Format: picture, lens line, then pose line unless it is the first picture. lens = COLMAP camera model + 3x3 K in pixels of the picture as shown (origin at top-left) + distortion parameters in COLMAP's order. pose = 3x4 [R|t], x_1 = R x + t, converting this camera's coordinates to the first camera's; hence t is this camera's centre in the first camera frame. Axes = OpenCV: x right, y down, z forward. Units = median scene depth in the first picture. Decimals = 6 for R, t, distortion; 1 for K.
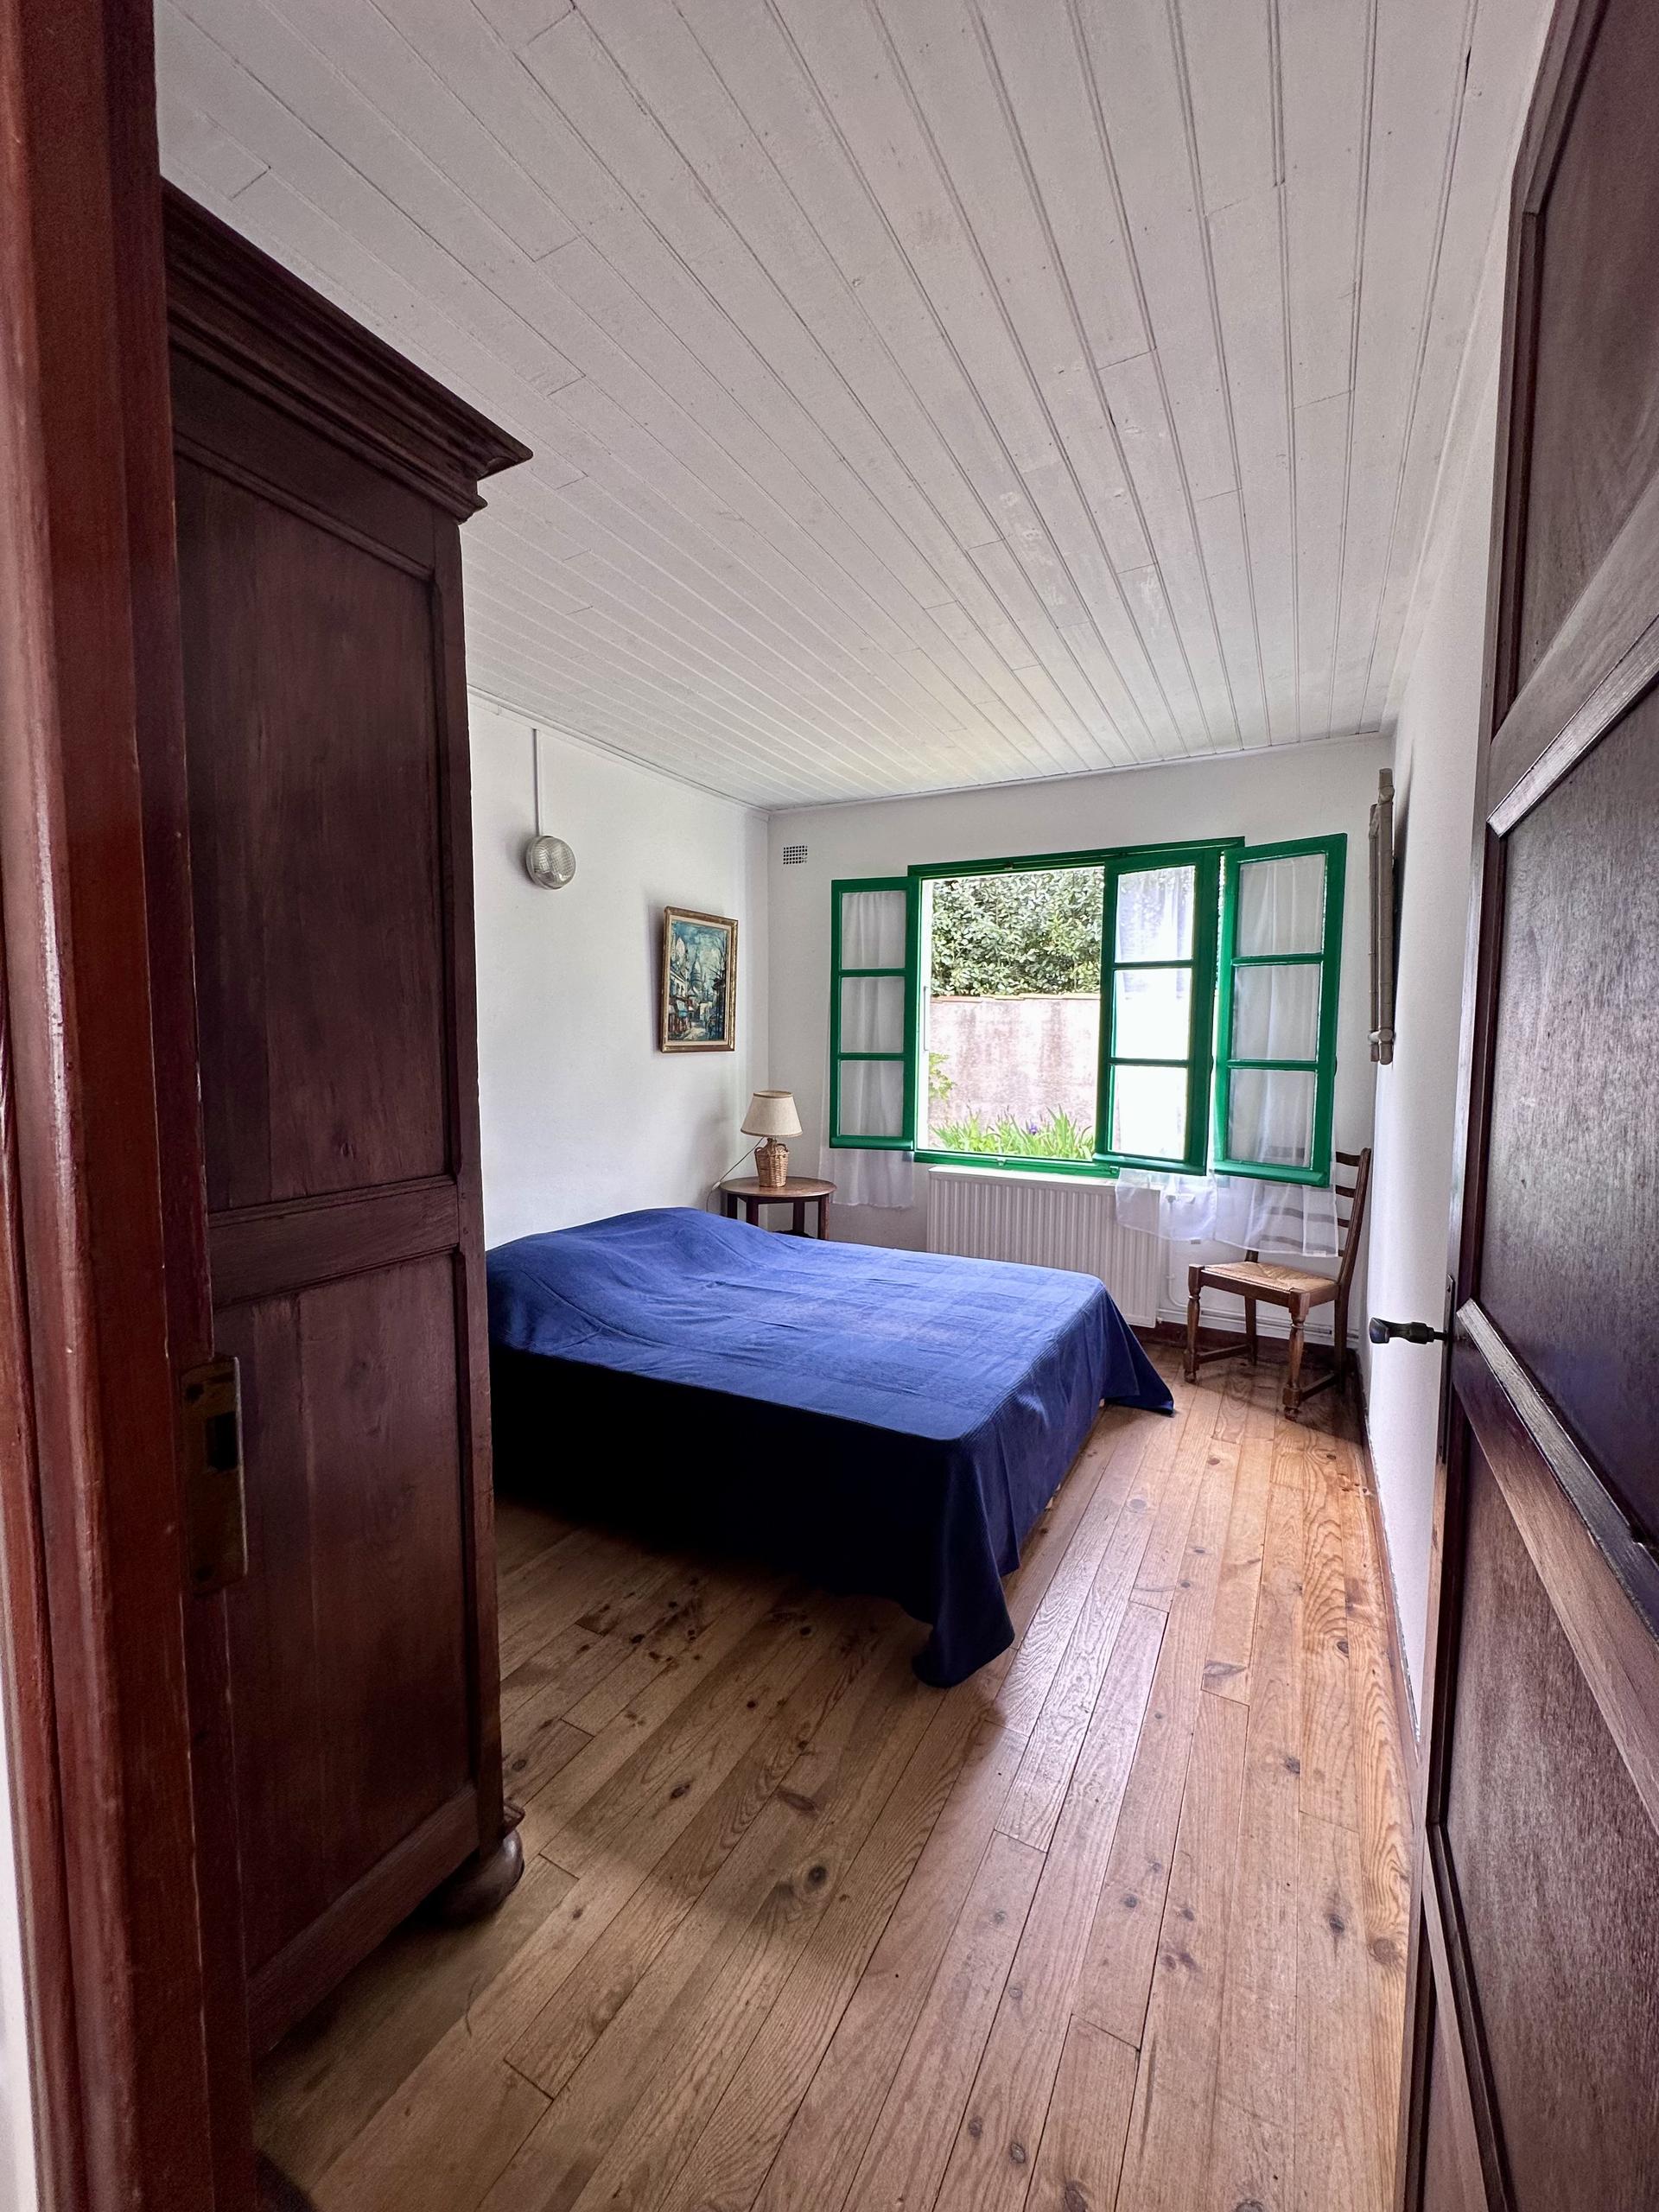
lens RADIAL K [[883.1, 0, 829.5], [0, 883.1, 1106.0], [0, 0, 1]] dist [0.000434, 0.000030]
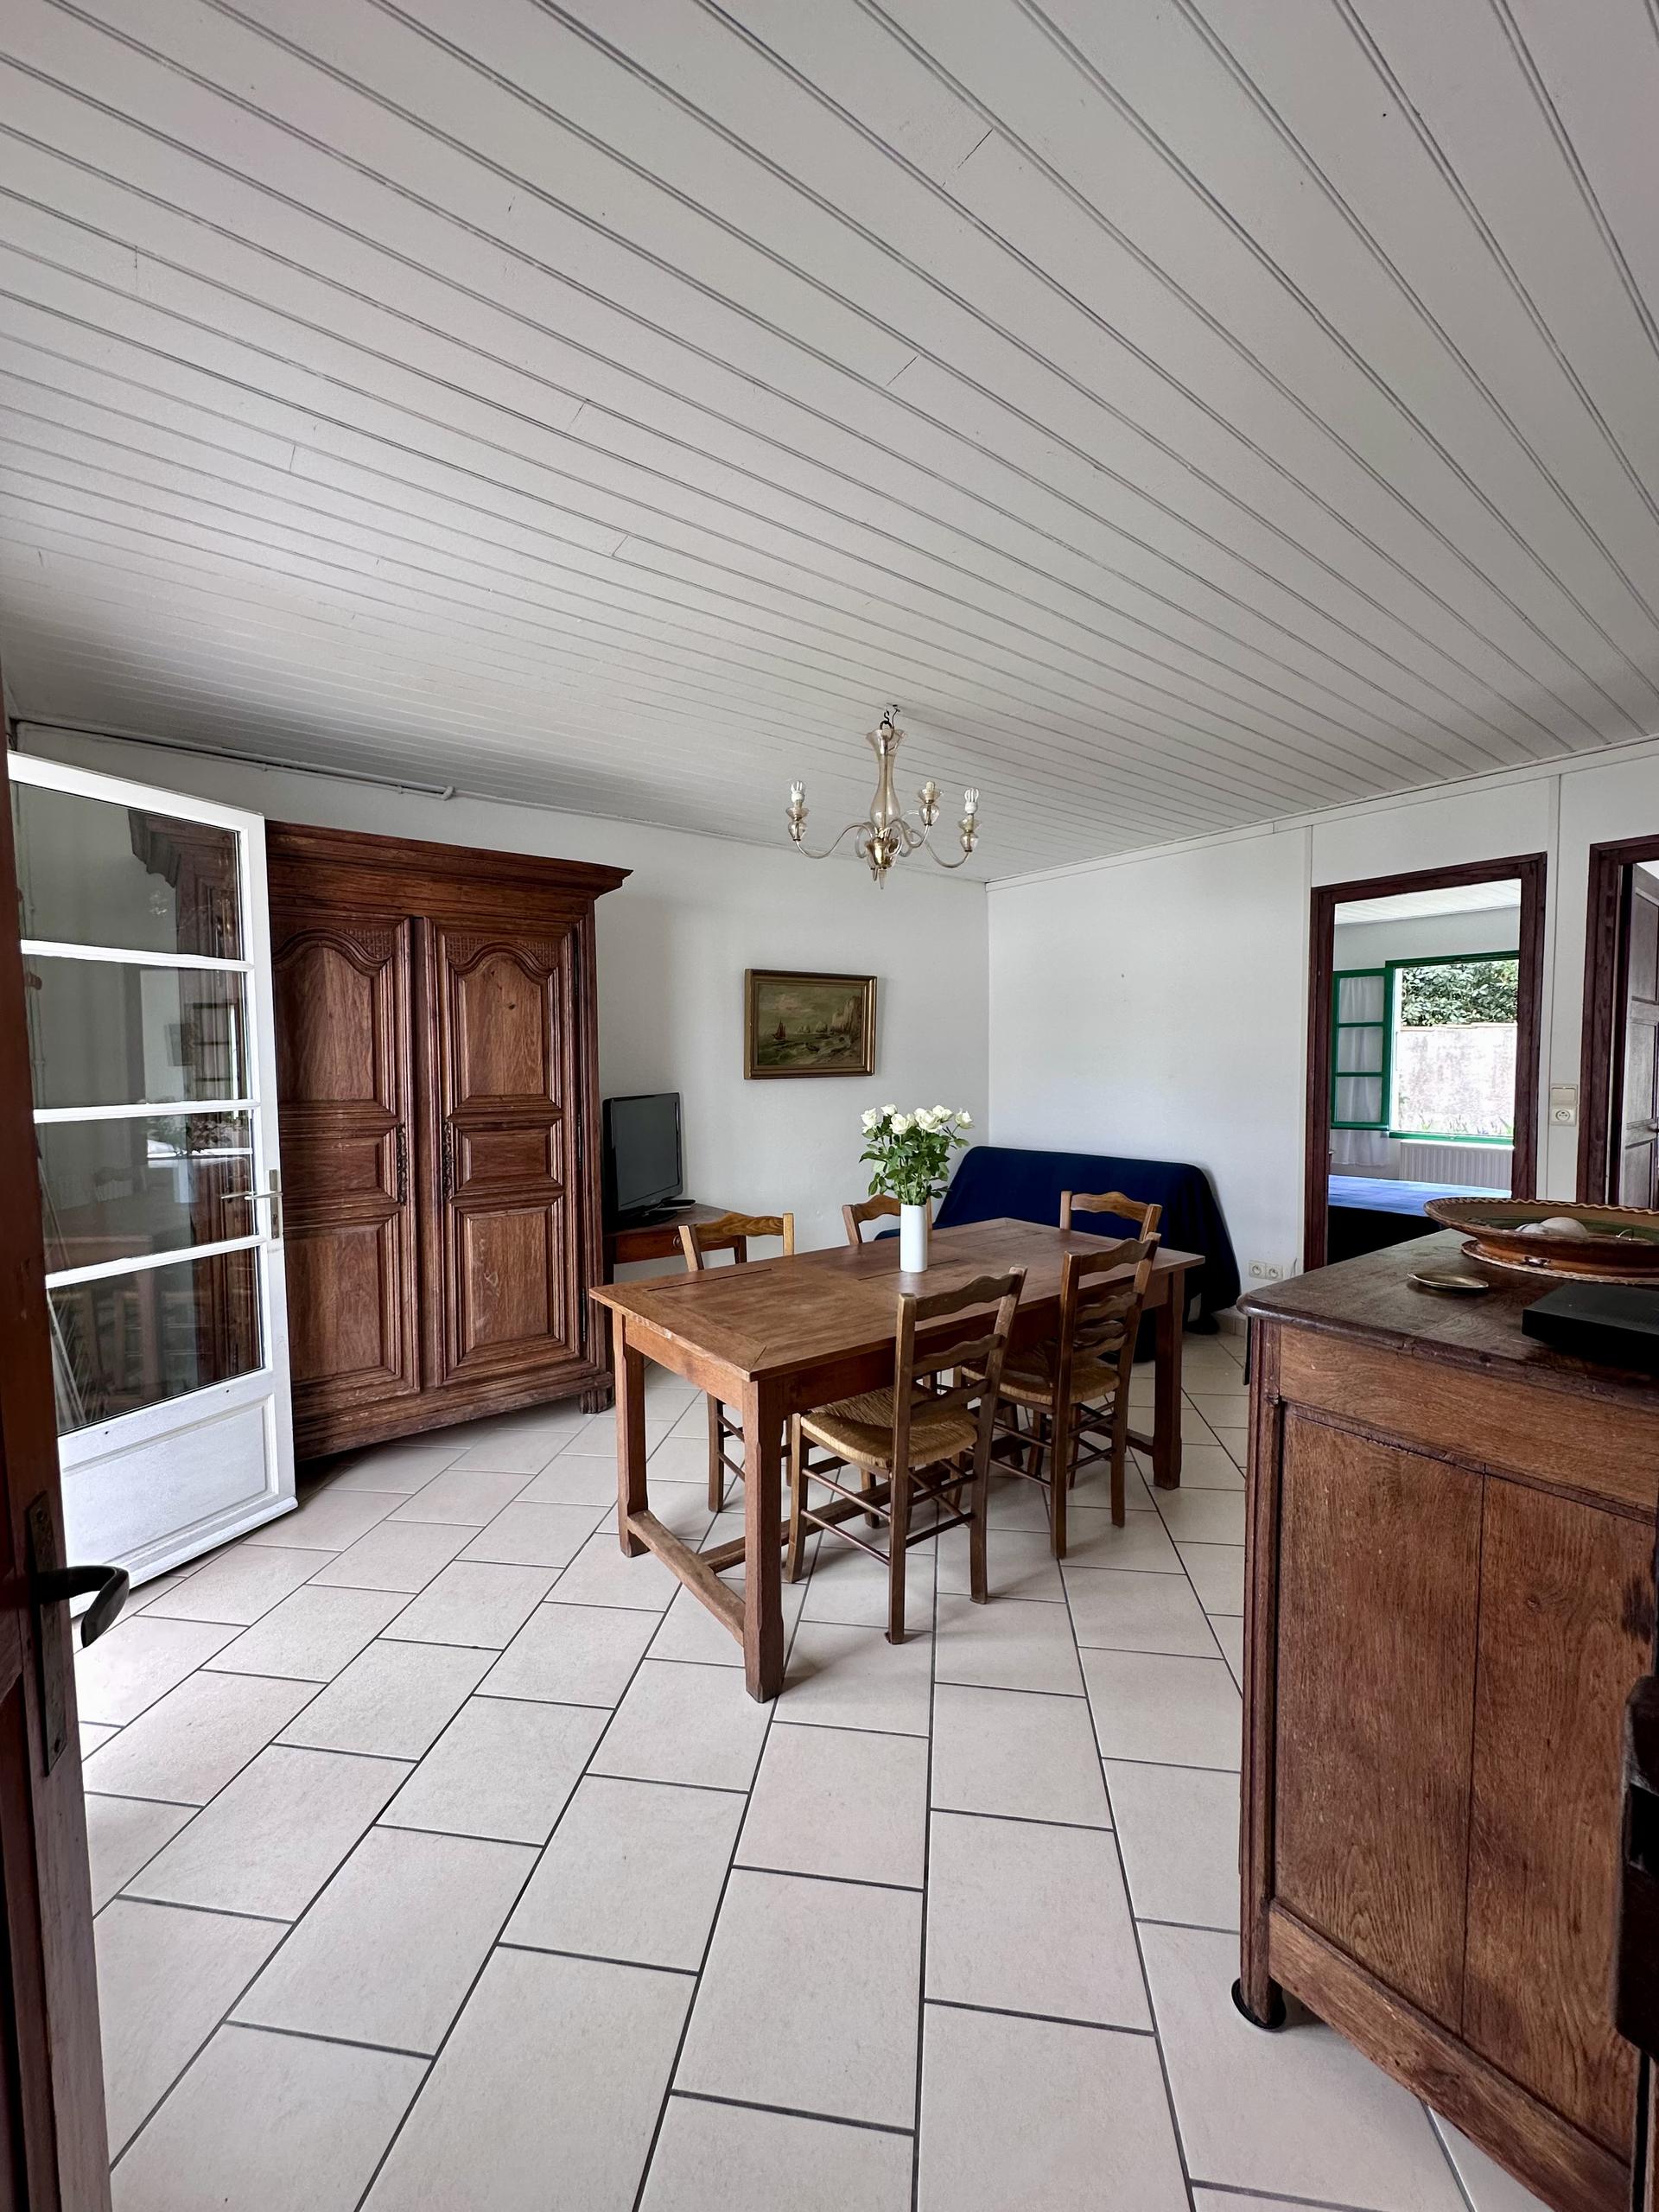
lens RADIAL K [[883.1, 0, 829.5], [0, 883.1, 1106.0], [0, 0, 1]] dist [0.000434, 0.000030]
pose [[0.911208, 0.003384, -0.411933, -0.153346], [-0.015499, 0.999540, -0.026073, 0.054522], [0.411656, 0.030142, 0.910841, -0.812068]]
